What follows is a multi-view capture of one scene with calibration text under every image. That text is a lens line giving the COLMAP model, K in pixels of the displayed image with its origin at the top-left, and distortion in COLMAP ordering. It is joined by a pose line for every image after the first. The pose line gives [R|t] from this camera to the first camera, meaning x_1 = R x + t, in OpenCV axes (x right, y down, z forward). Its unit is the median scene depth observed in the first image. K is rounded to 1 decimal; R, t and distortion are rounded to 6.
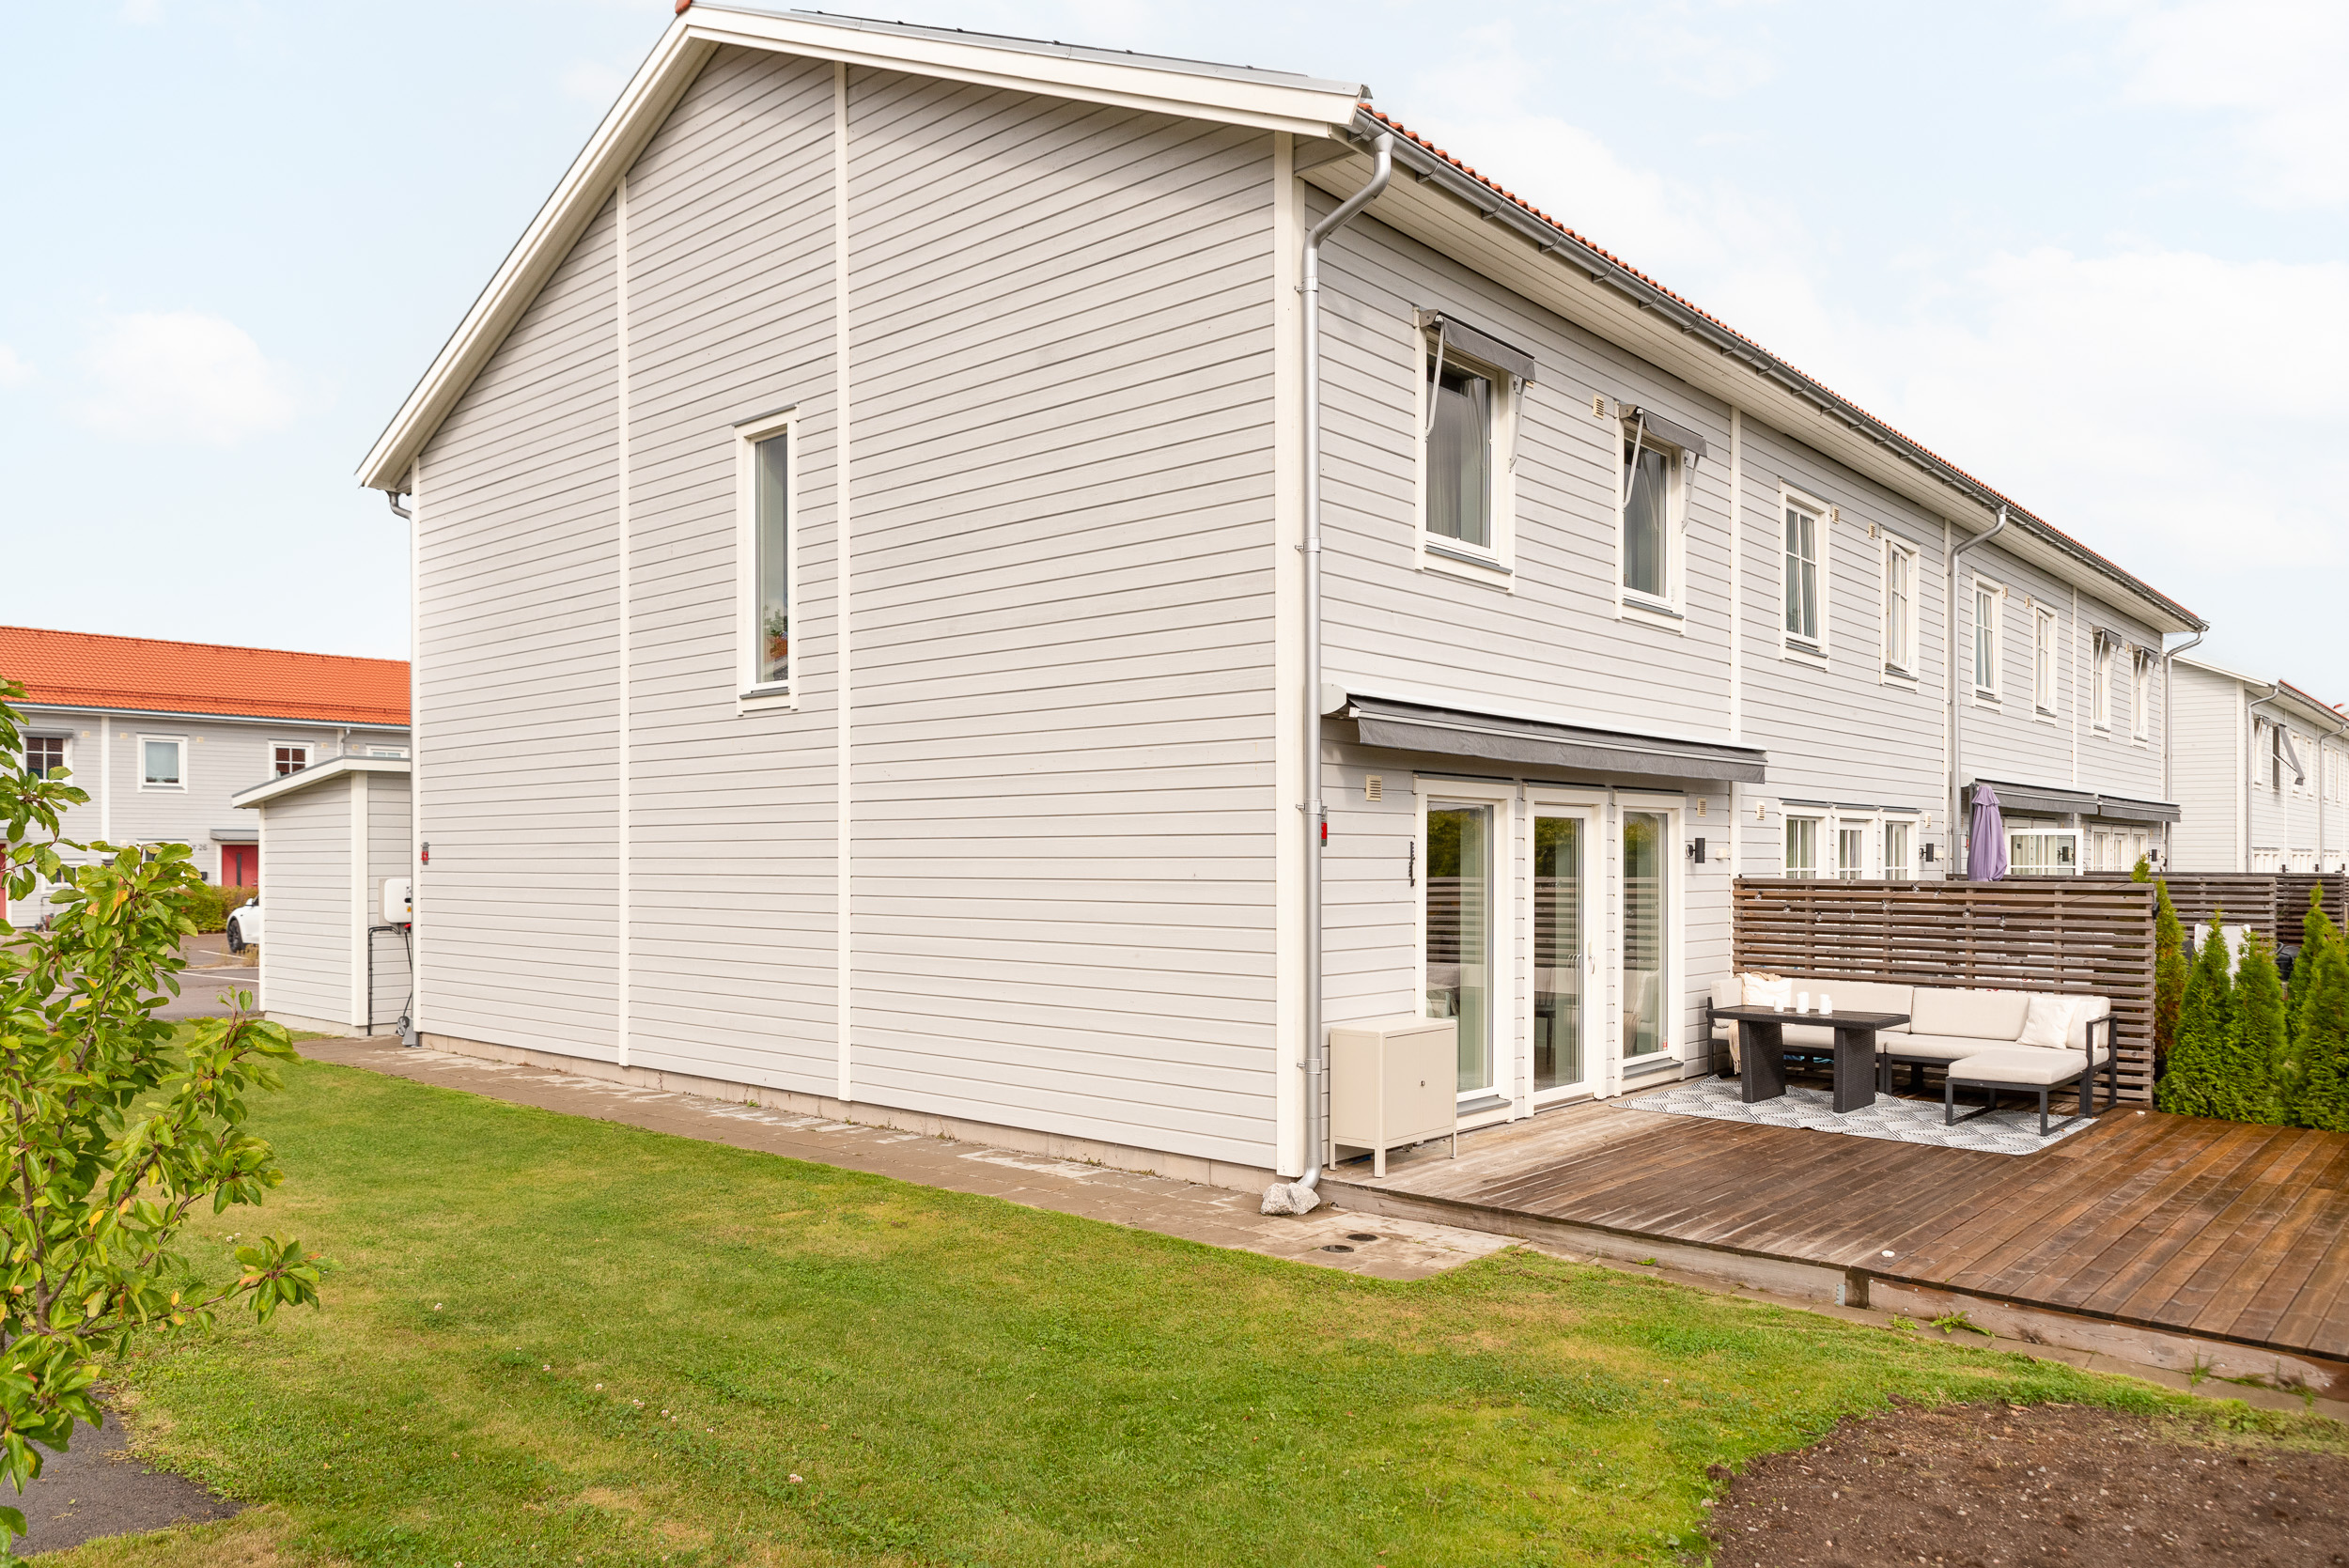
lens RADIAL K [[1643.2, 0, 1174.7], [0, 1643.2, 806.1], [0, 0, 1]] dist [-0.000935, -0.002544]
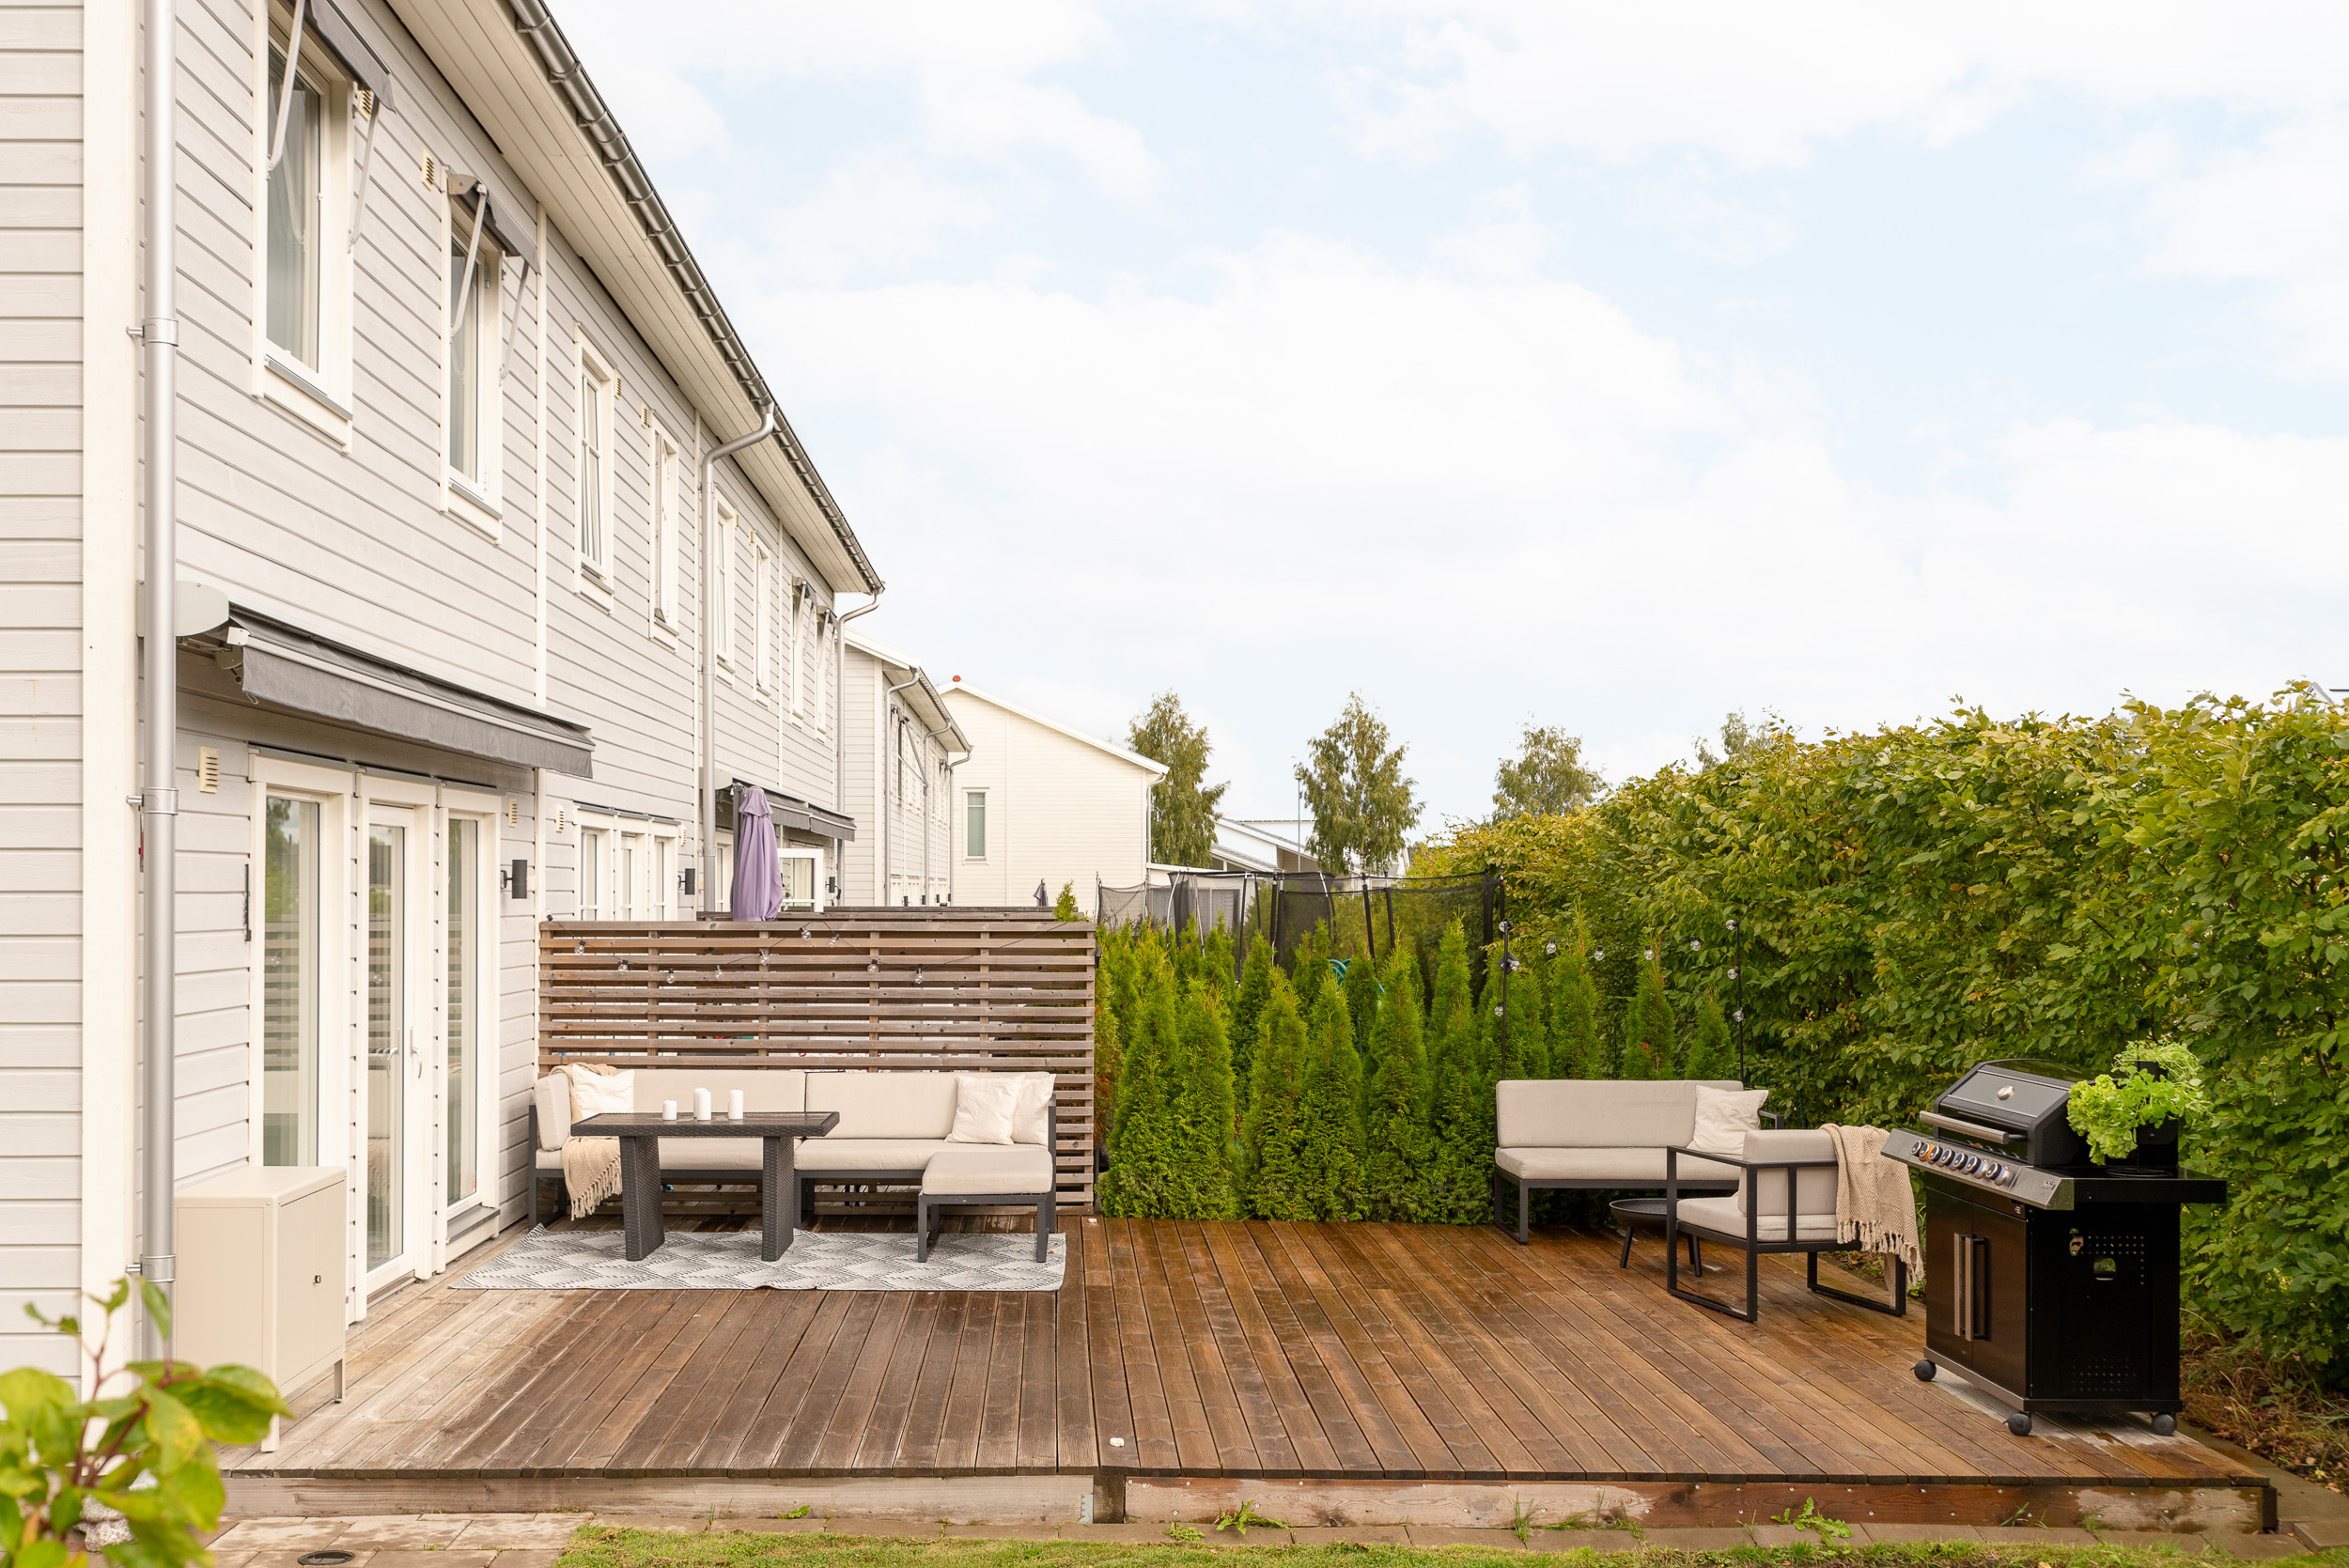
lens RADIAL K [[2513.0, 0, 1174.5], [0, 2513.0, 784.0], [0, 0, 1]] dist [0.005463, -0.009291]
pose [[0.728040, 0.026139, 0.685037, -0.193858], [-0.019281, 0.999658, -0.017653, 0.002299], [-0.685264, -0.000356, 0.728295, 0.113984]]
